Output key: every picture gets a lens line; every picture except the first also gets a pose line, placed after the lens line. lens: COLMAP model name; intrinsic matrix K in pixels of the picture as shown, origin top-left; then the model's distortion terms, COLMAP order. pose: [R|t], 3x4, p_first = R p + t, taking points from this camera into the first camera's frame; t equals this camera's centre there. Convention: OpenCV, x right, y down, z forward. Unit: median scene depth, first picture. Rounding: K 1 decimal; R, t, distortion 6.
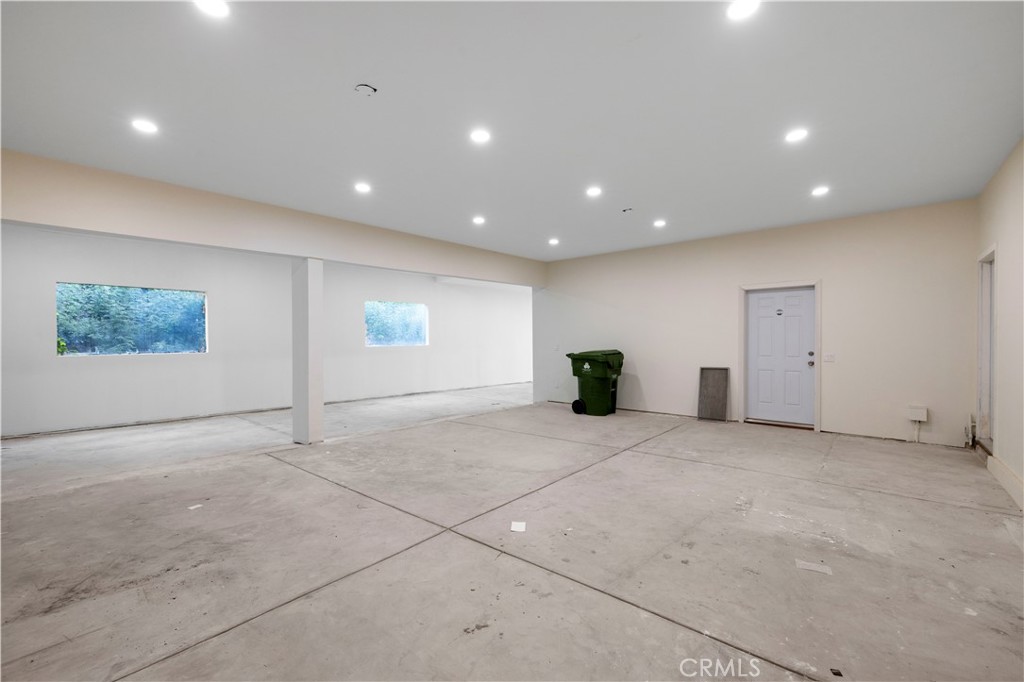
lens RADIAL K [[436.2, 0, 507.2], [0, 436.2, 343.3], [0, 0, 1]] dist [0.004936, -0.000942]
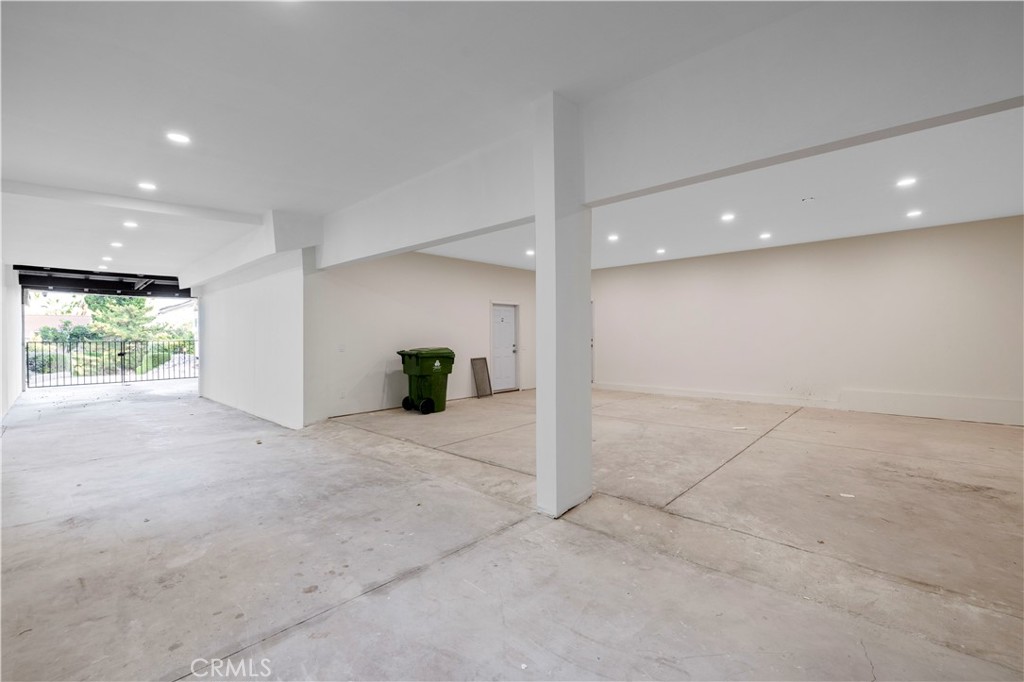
lens RADIAL K [[436.2, 0, 506.0], [0, 436.2, 338.1], [0, 0, 1]] dist [0.004936, -0.000942]
pose [[0.036190, 0.001623, 0.999344, -1.438677], [0.017048, 0.999852, -0.002242, -0.001176], [-0.999200, 0.017118, 0.036157, 1.432640]]
